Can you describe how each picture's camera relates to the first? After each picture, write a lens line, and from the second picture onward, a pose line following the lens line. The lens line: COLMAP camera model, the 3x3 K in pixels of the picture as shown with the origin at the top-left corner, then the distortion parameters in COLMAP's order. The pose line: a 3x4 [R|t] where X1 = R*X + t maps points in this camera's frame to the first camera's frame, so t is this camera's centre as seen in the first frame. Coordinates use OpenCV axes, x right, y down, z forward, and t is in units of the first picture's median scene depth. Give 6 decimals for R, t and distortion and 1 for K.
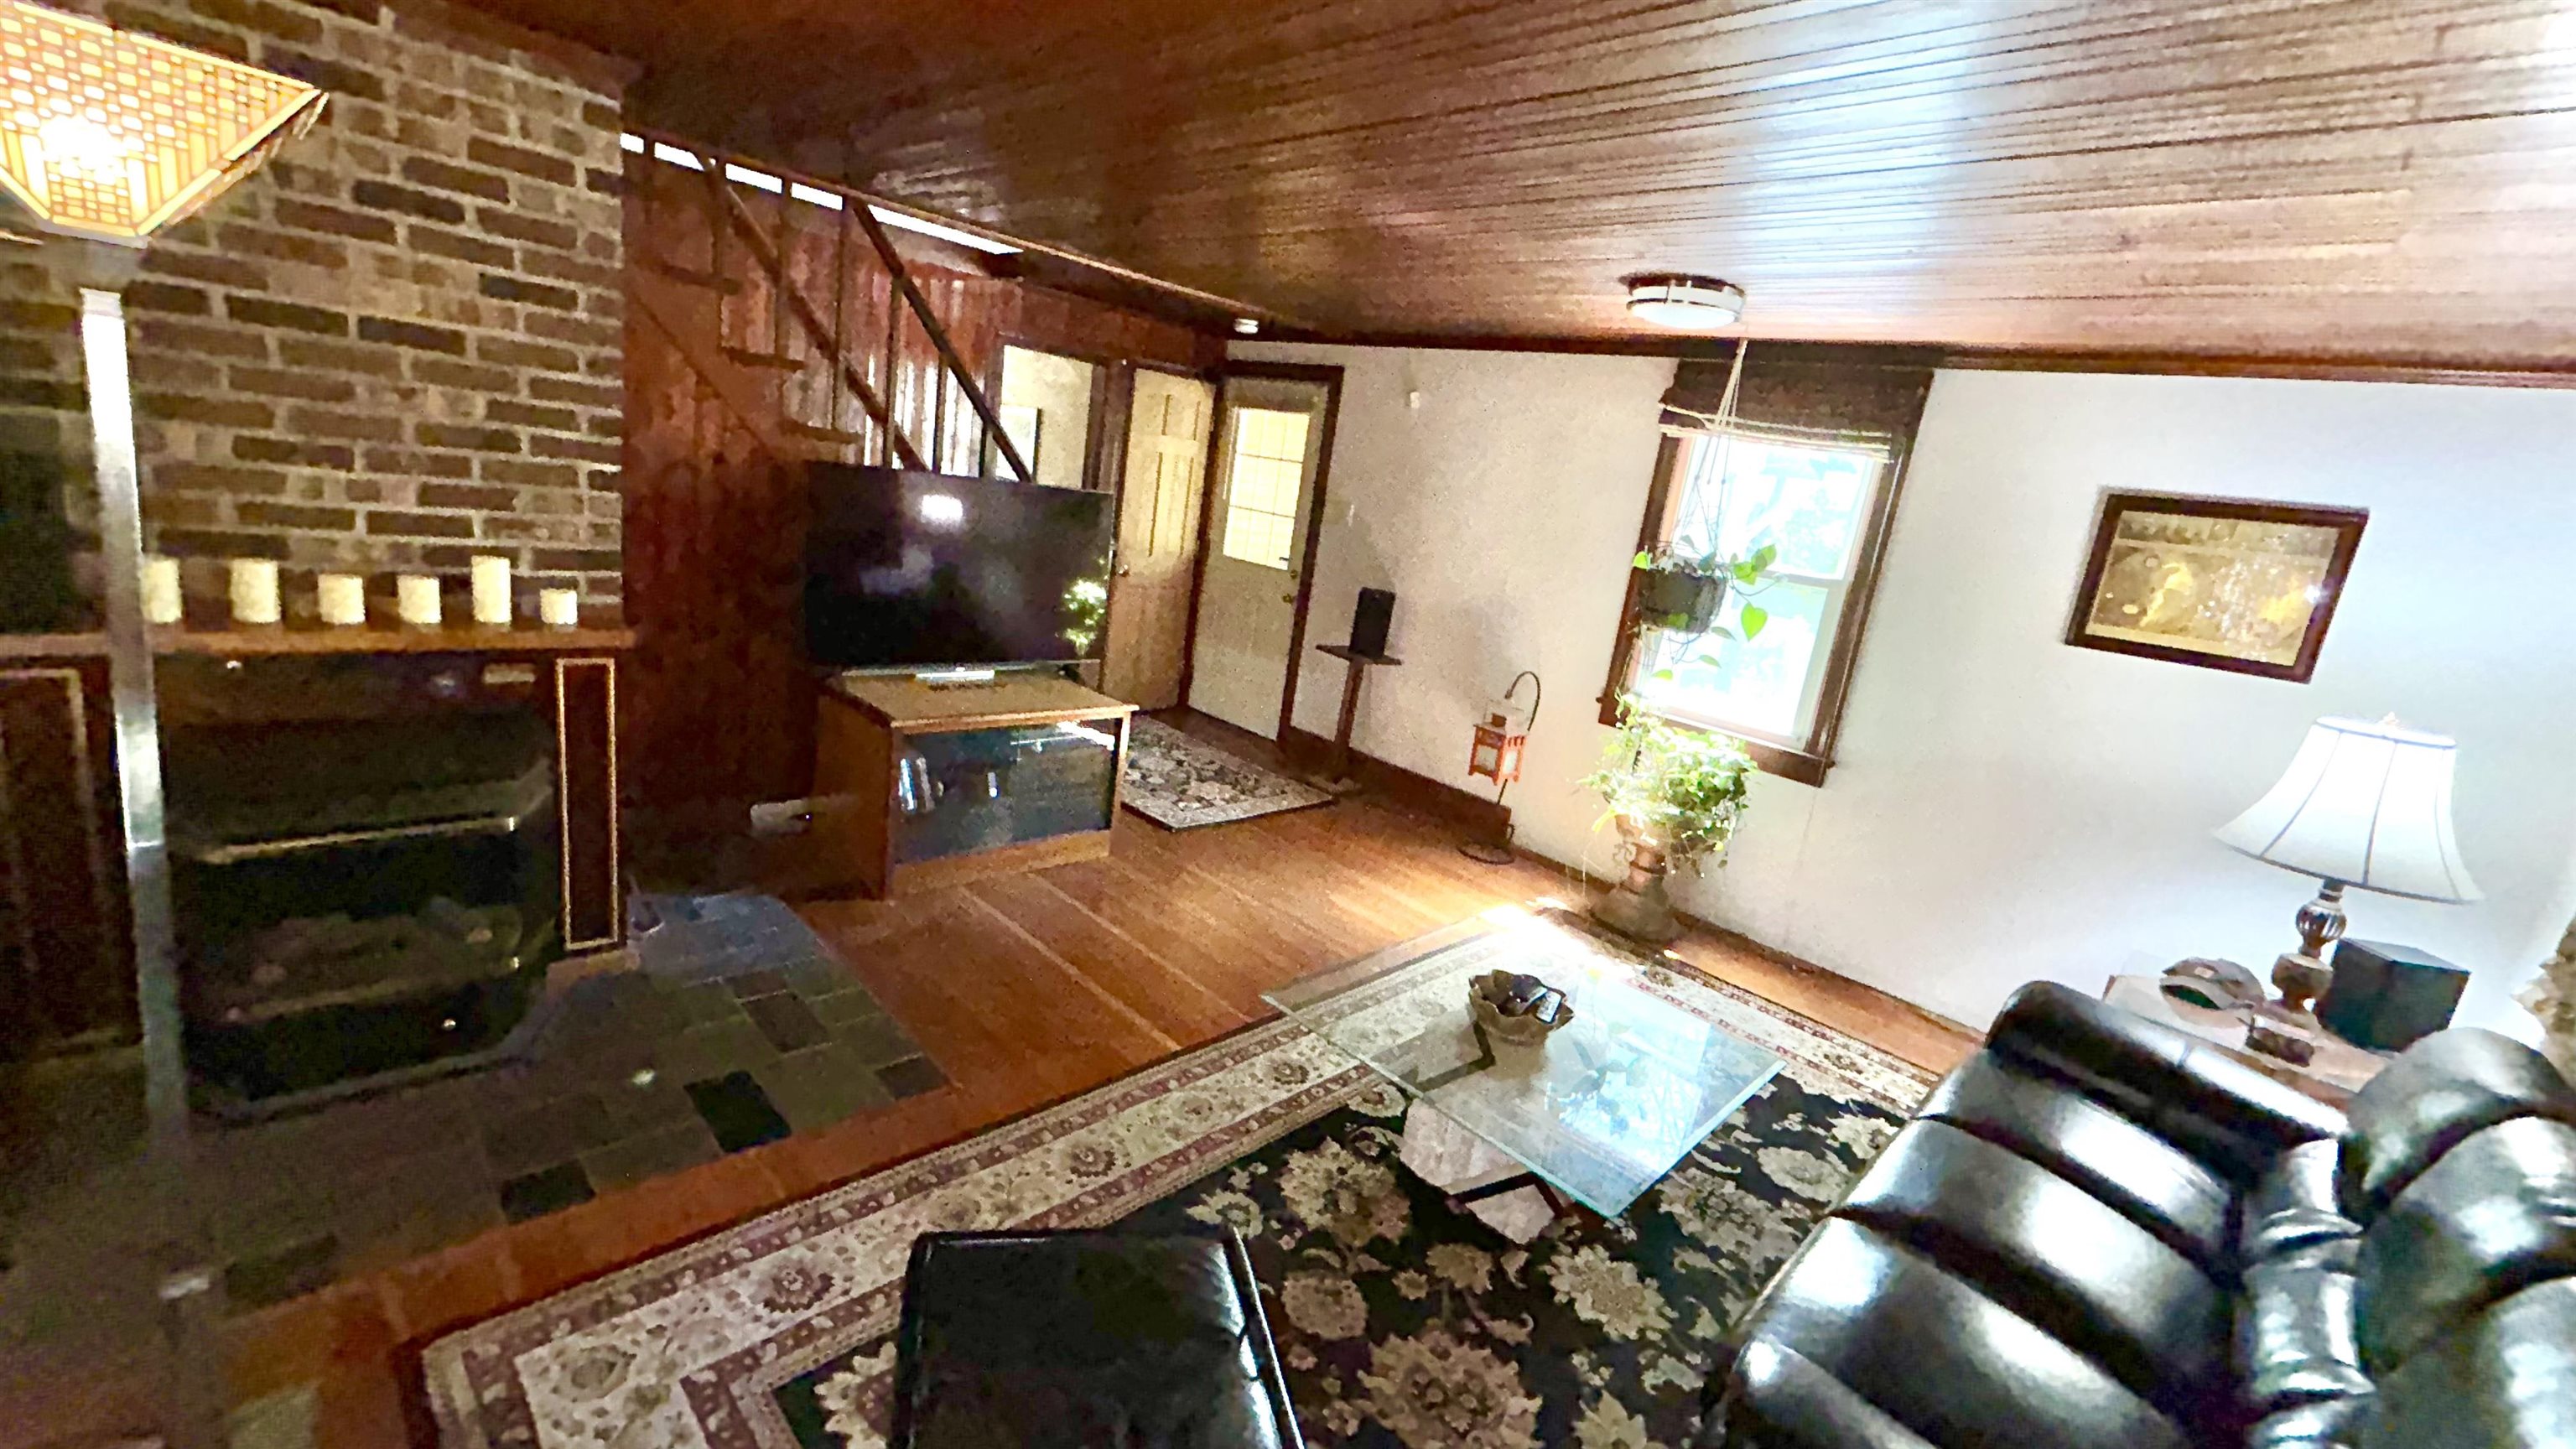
lens RADIAL K [[1043.1, 0, 1282.8], [0, 1043.1, 717.7], [0, 0, 1]] dist [0.001075, 0.000094]
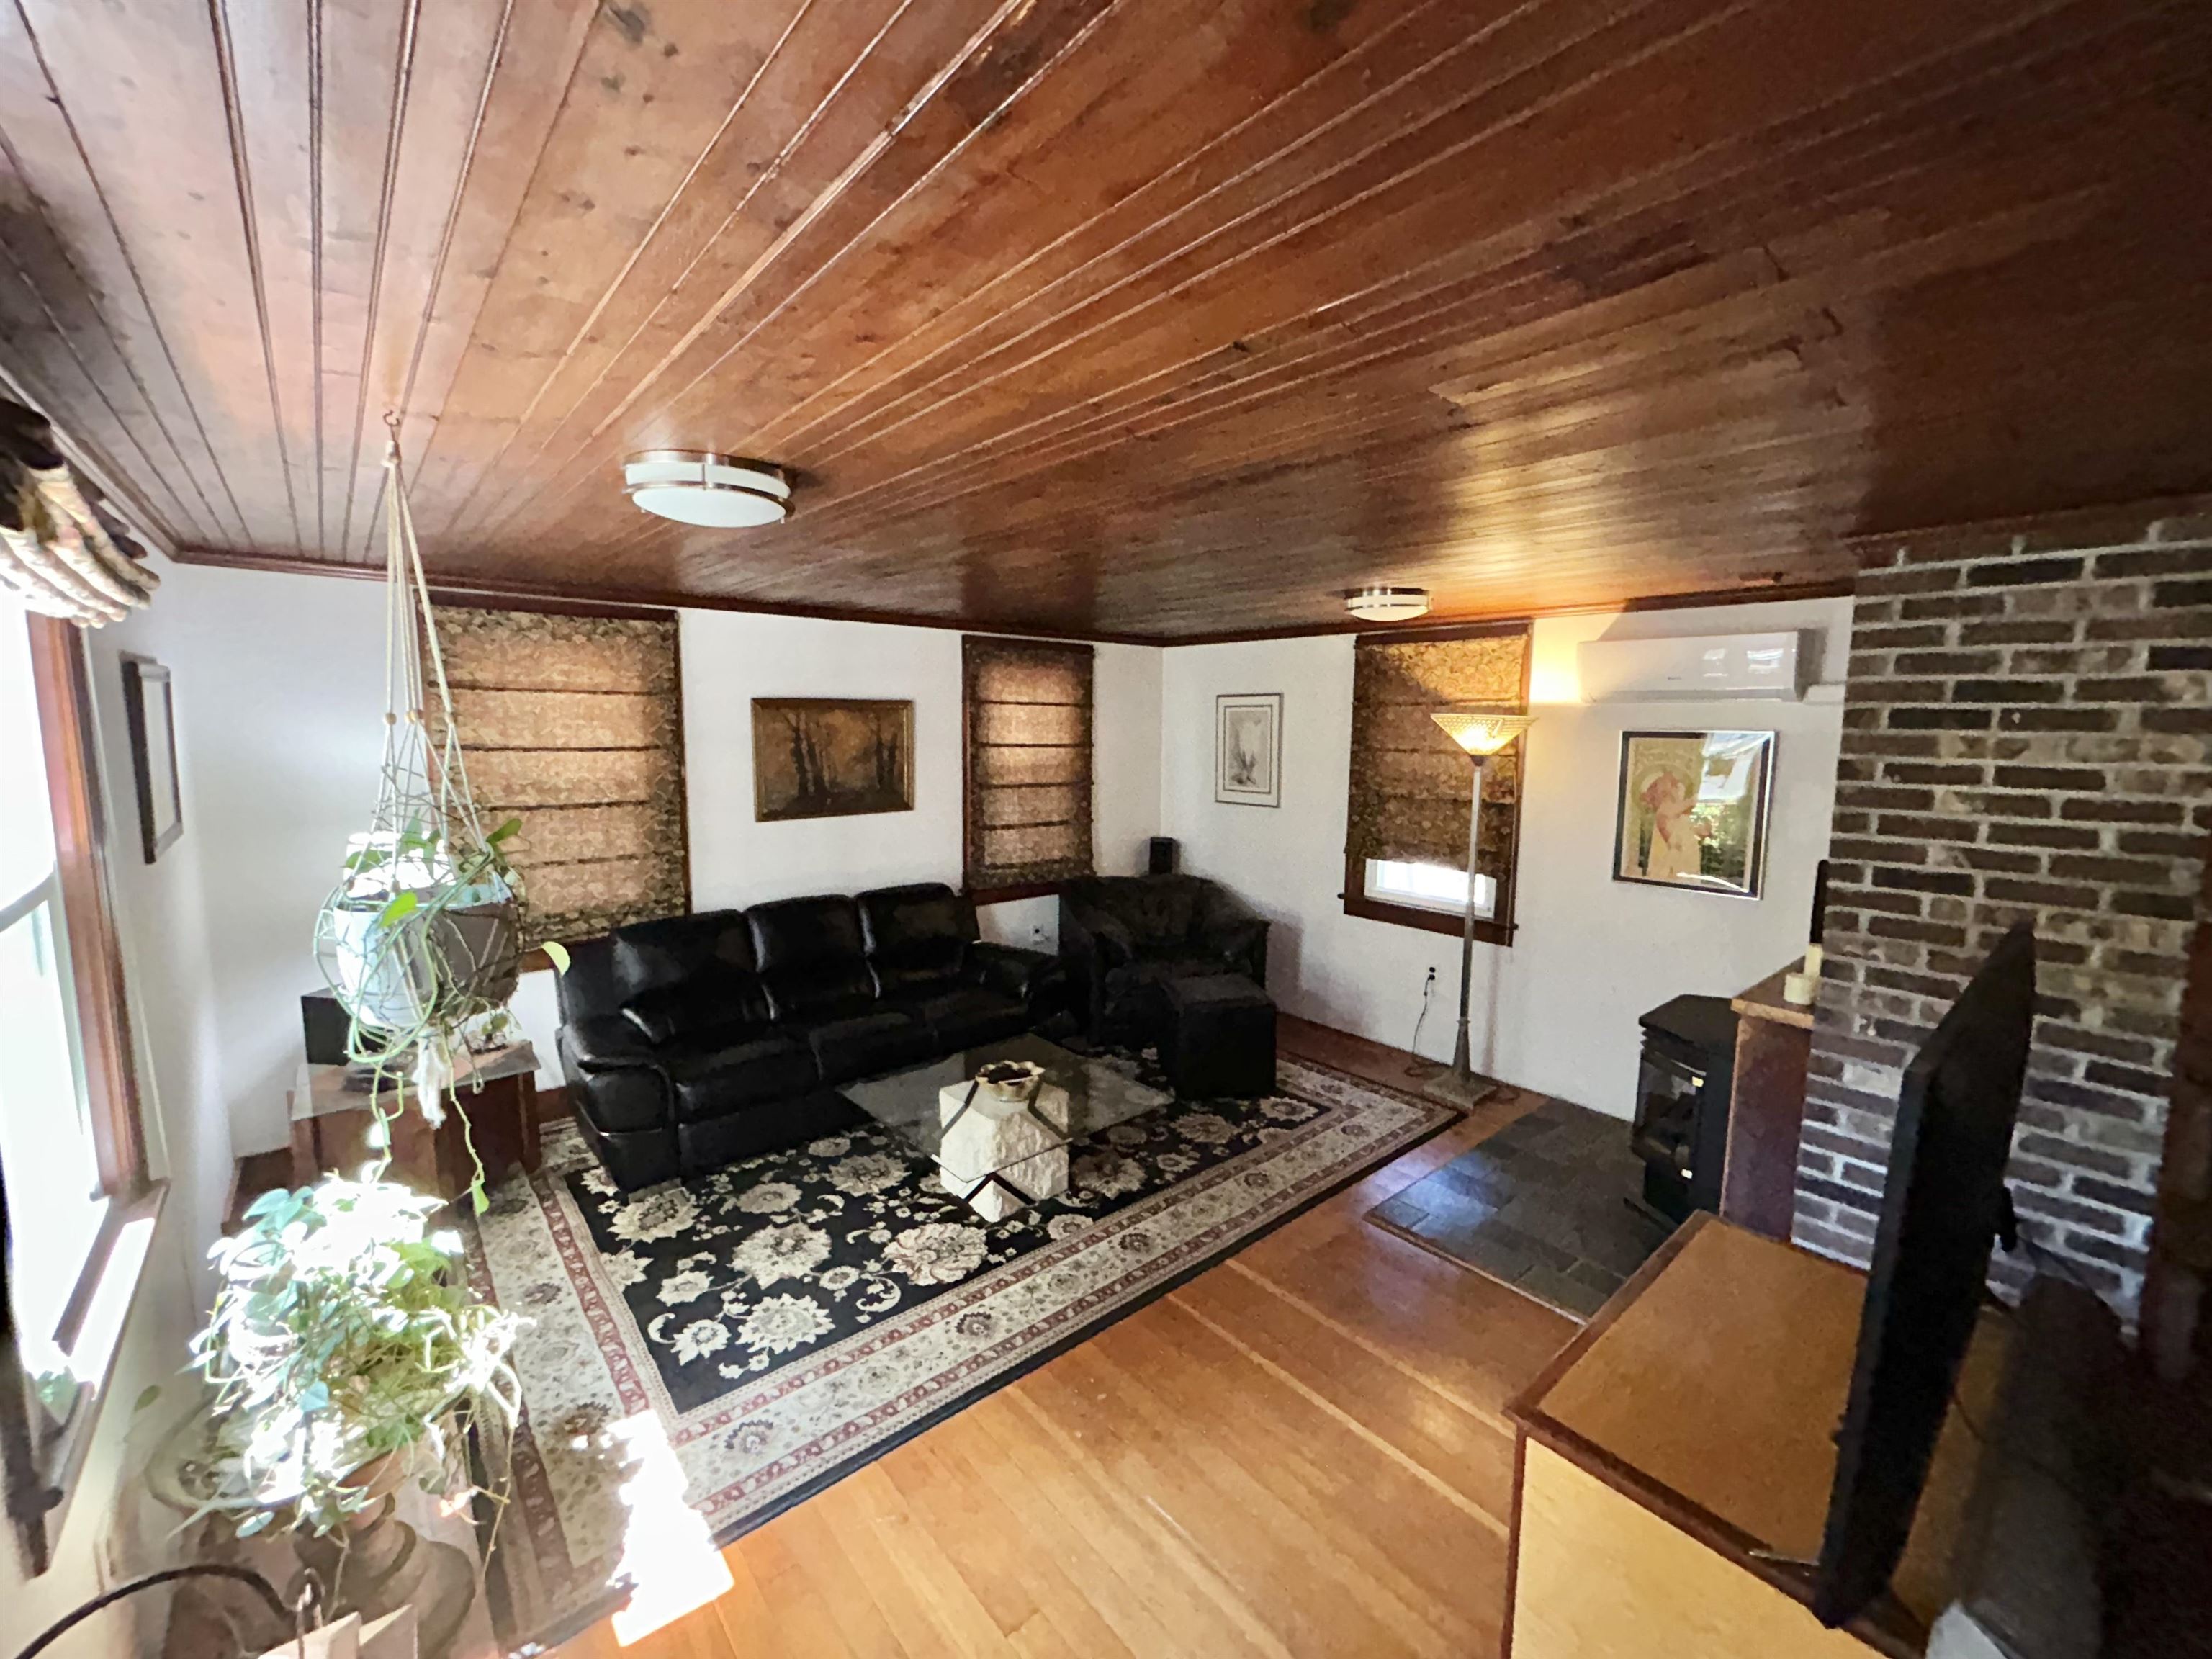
lens RADIAL K [[890.3, 0, 1098.3], [0, 890.3, 825.1], [0, 0, 1]] dist [-0.002305, 0.000353]
pose [[-0.985004, -0.162101, 0.059087, 0.077759], [-0.131310, 0.926470, 0.352719, -0.565603], [-0.111918, 0.339671, -0.933862, 2.092151]]
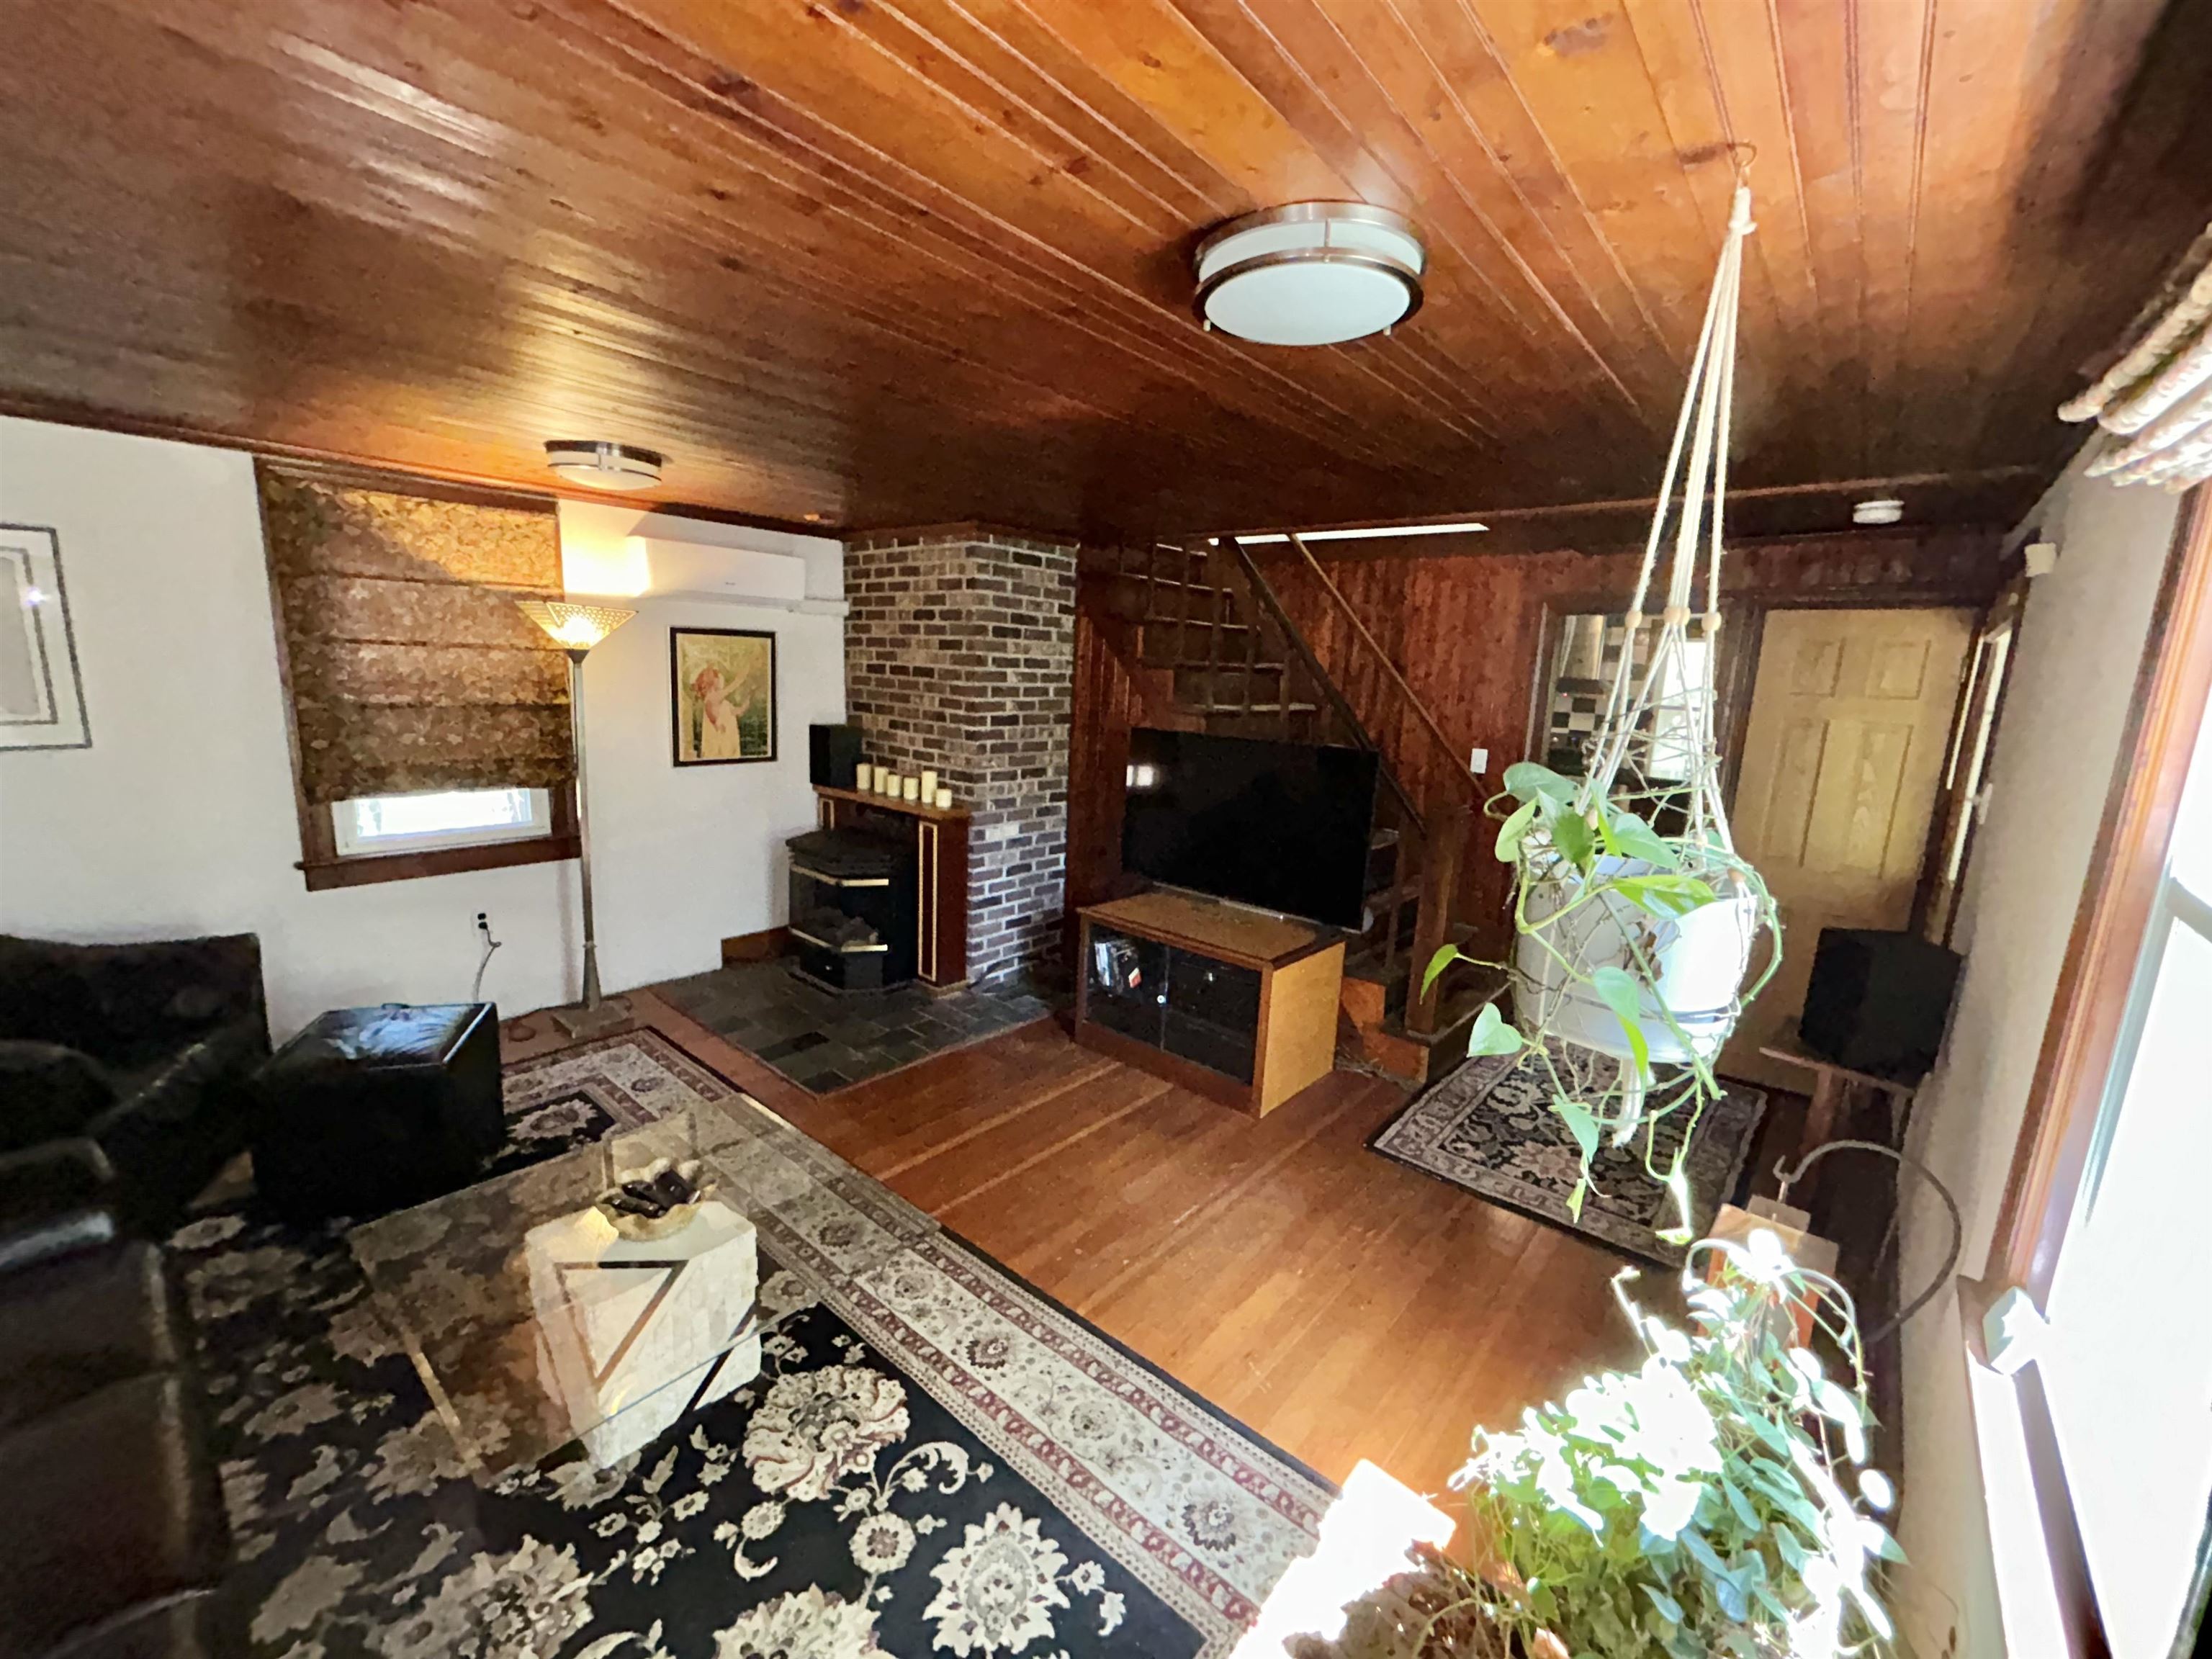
lens RADIAL K [[890.3, 0, 1104.7], [0, 890.3, 827.7], [0, 0, 1]] dist [-0.002305, 0.000353]
pose [[0.079210, 0.040335, -0.996042, 1.047124], [-0.262409, 0.964785, 0.018202, -0.171779], [0.961700, 0.259929, 0.087005, 1.226341]]
